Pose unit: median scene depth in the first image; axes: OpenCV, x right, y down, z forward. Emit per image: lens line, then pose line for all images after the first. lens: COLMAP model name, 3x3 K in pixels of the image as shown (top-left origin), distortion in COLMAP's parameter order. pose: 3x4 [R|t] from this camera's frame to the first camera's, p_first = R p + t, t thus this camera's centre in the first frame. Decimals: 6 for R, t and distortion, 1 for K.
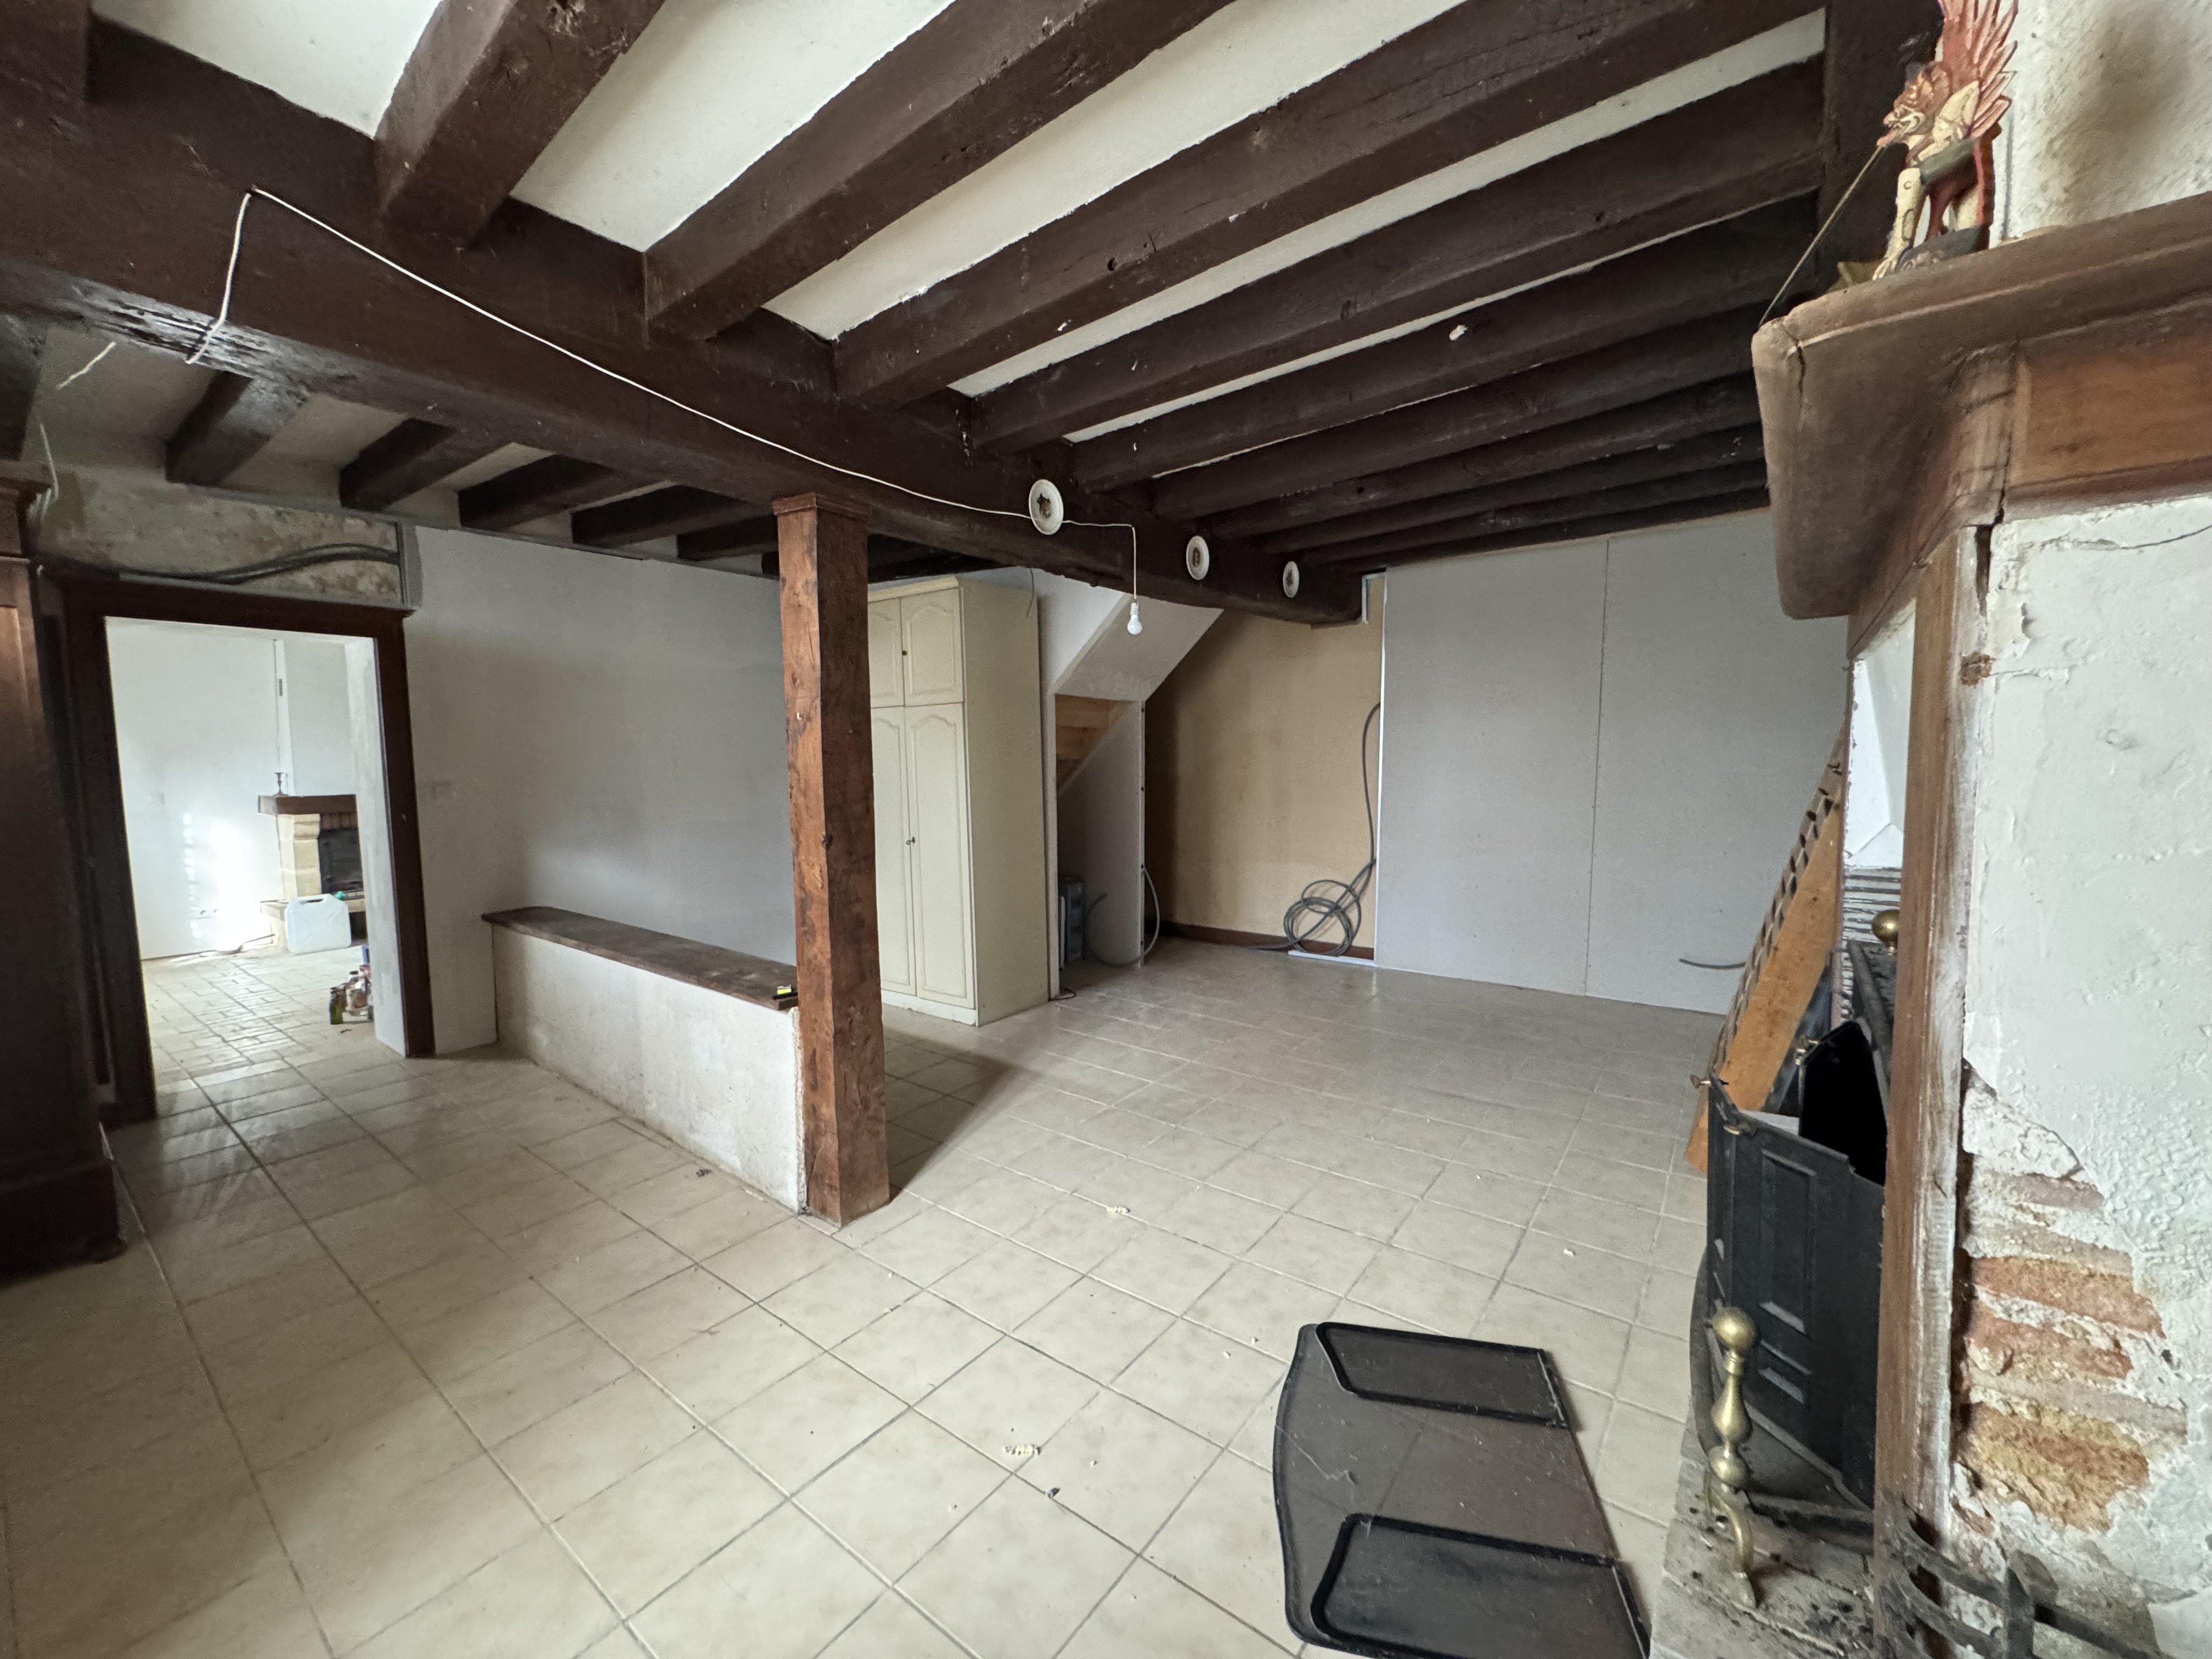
lens RADIAL K [[870.0, 0, 1106.0], [0, 870.0, 829.5], [0, 0, 1]] dist [-0.001920, -0.000454]
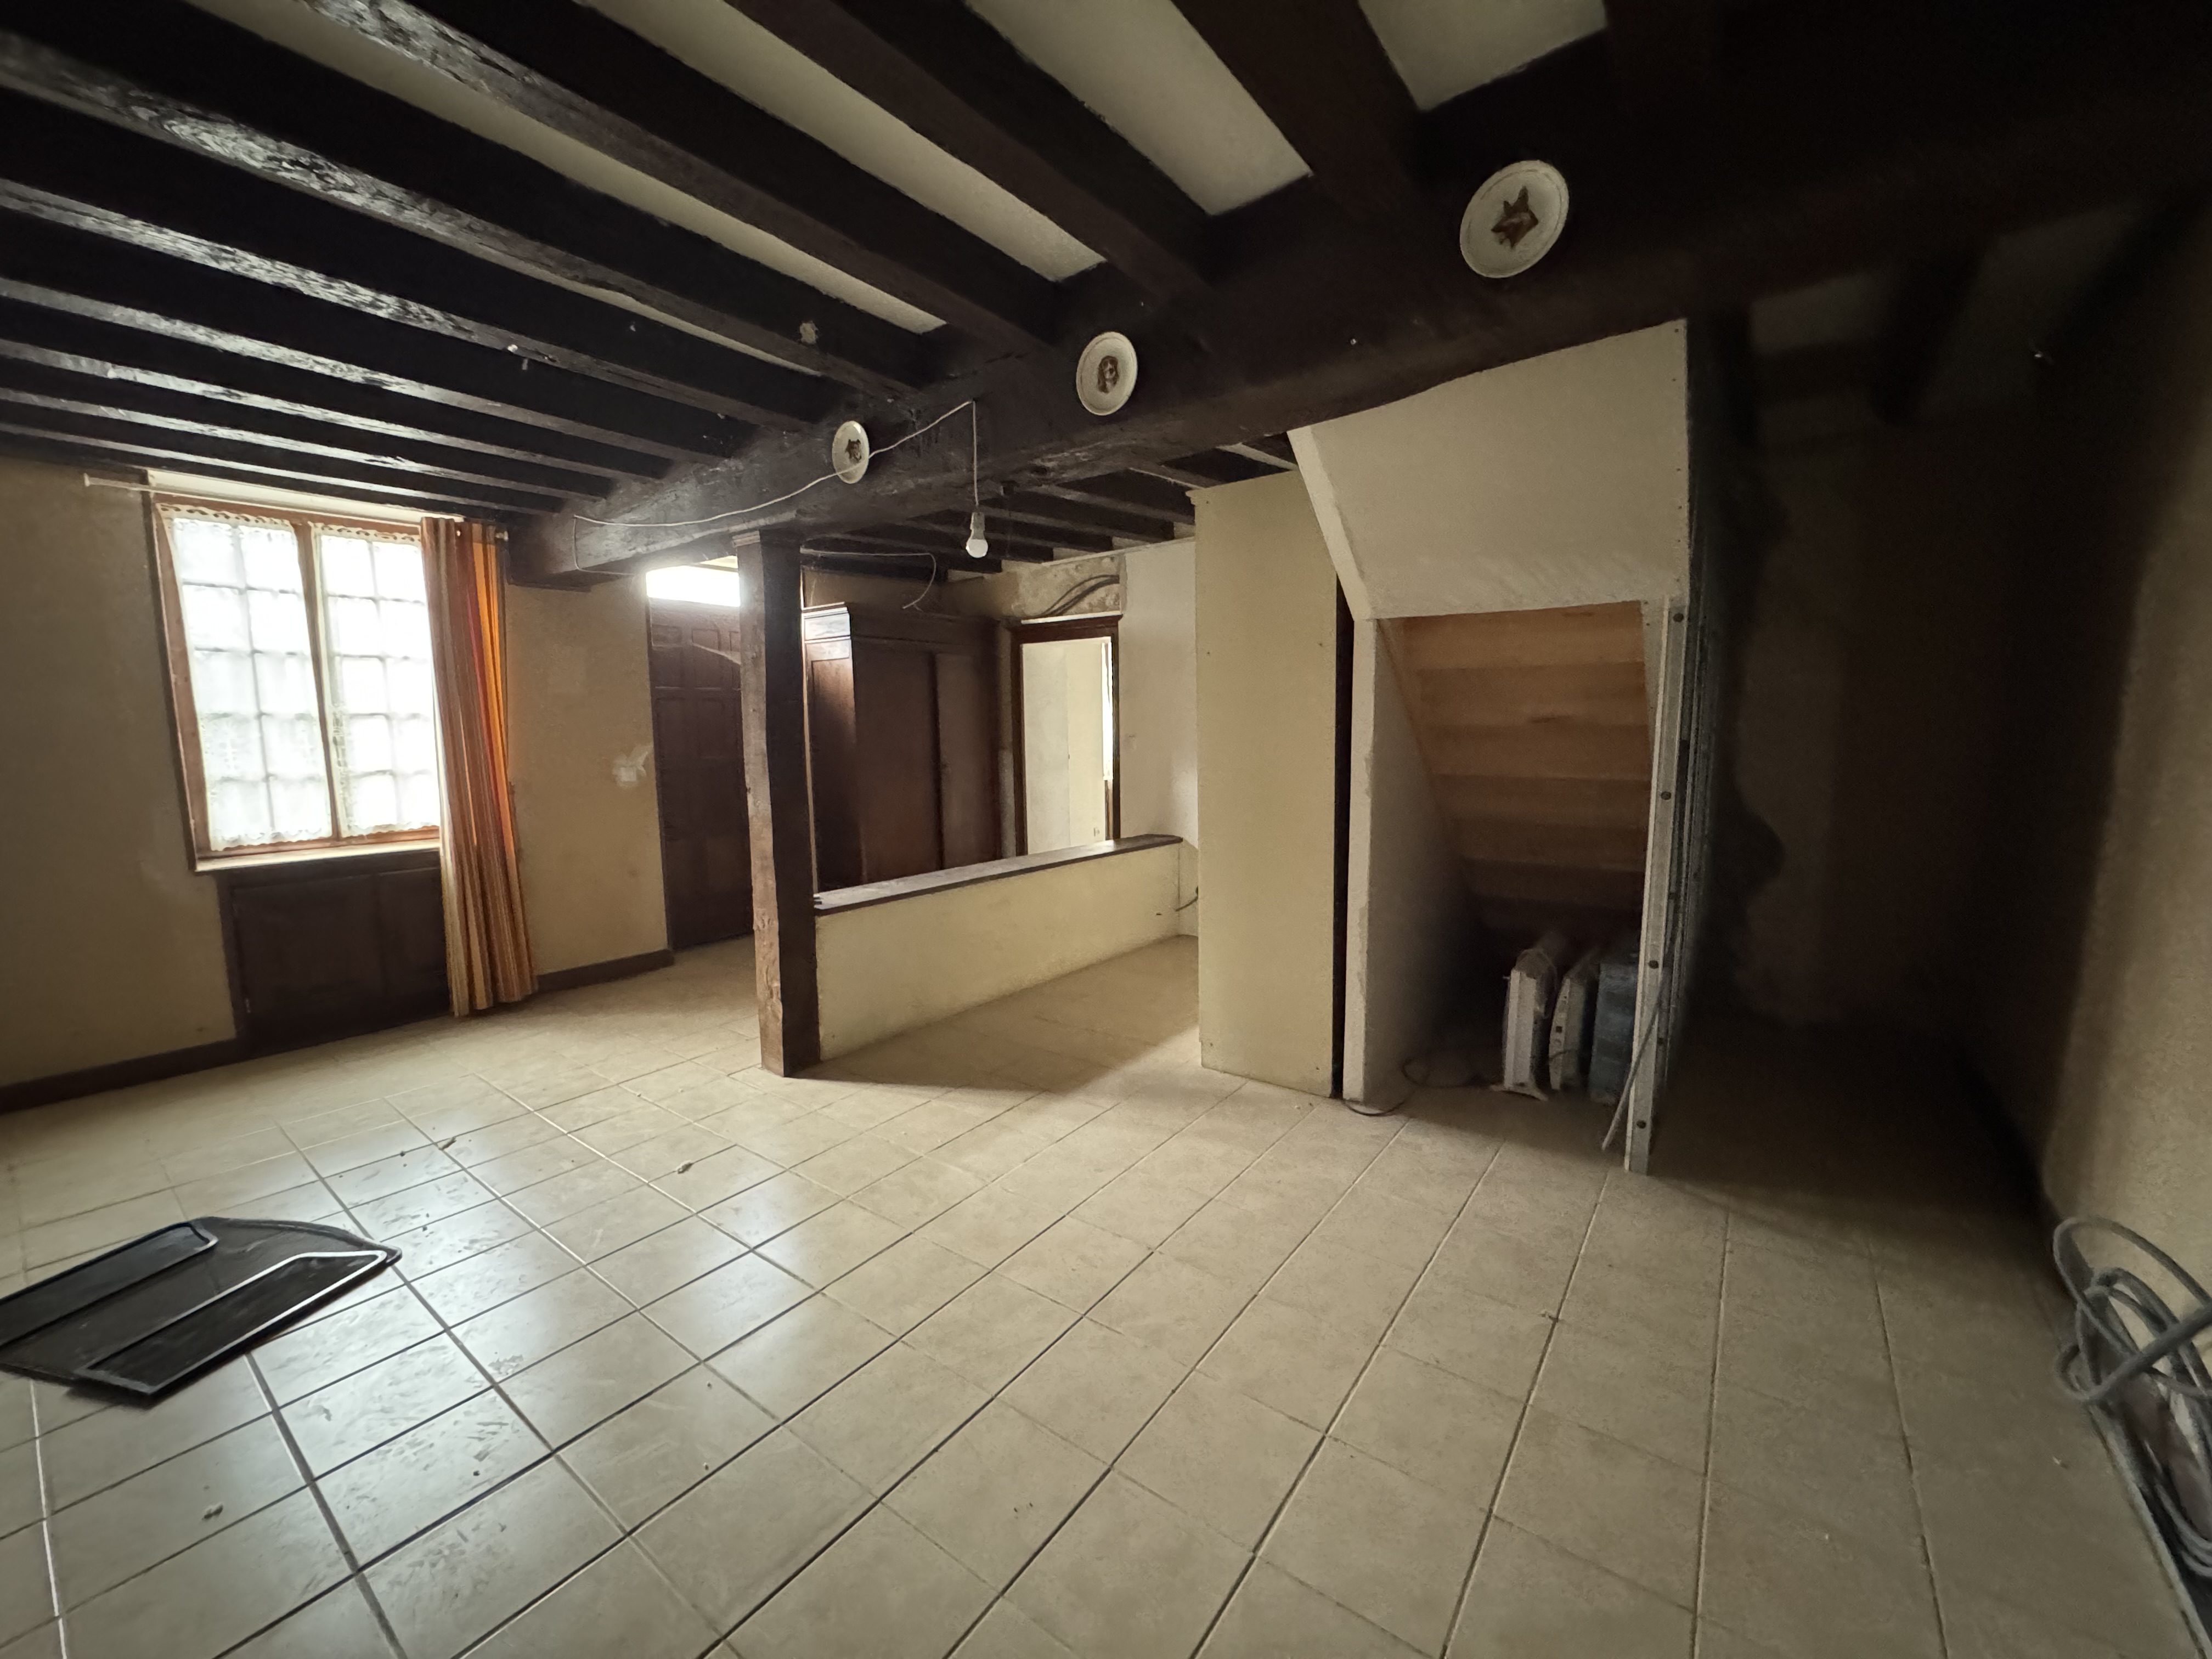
lens RADIAL K [[870.0, 0, 1106.0], [0, 870.0, 829.5], [0, 0, 1]] dist [-0.001920, -0.000454]
pose [[0.006694, 0.138959, -0.990275, 0.691856], [-0.071015, 0.987863, 0.138141, -0.101104], [0.997453, 0.069399, 0.016480, 1.007713]]
